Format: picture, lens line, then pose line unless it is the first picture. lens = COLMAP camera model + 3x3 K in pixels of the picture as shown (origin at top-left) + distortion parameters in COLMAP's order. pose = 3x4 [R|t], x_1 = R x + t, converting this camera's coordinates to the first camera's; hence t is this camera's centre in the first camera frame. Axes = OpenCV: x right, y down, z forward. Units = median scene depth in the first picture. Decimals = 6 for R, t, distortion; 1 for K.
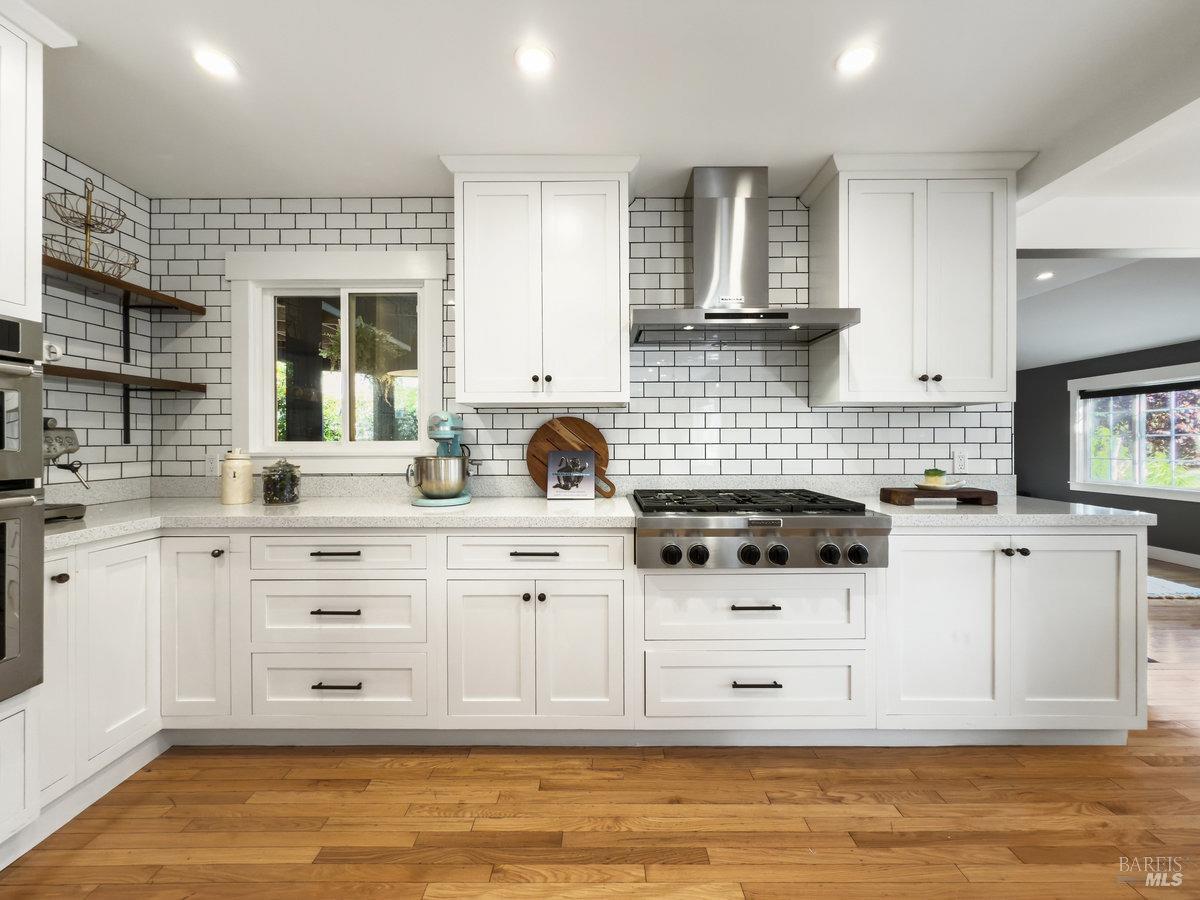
lens RADIAL K [[478.3, 0, 600.0], [0, 478.3, 450.0], [0, 0, 1]] dist [0.007043, -0.000219]
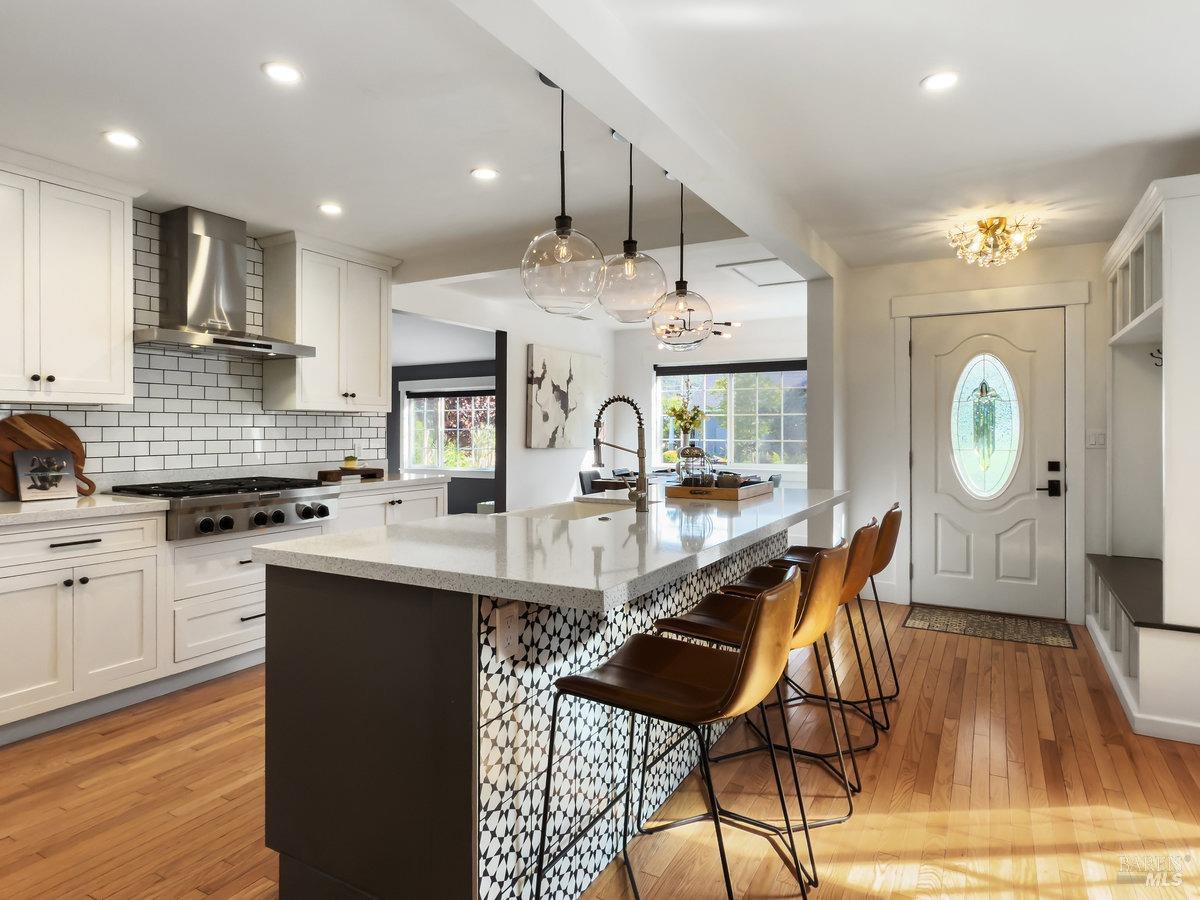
lens RADIAL K [[705.7, 0, 598.8], [0, 705.7, 428.2], [0, 0, 1]] dist [-0.000780, -0.000056]
pose [[0.486372, 0.003958, 0.873743, -0.778616], [0.017971, 0.999733, -0.014532, -0.001187], [-0.873567, 0.022770, 0.486171, -0.681543]]
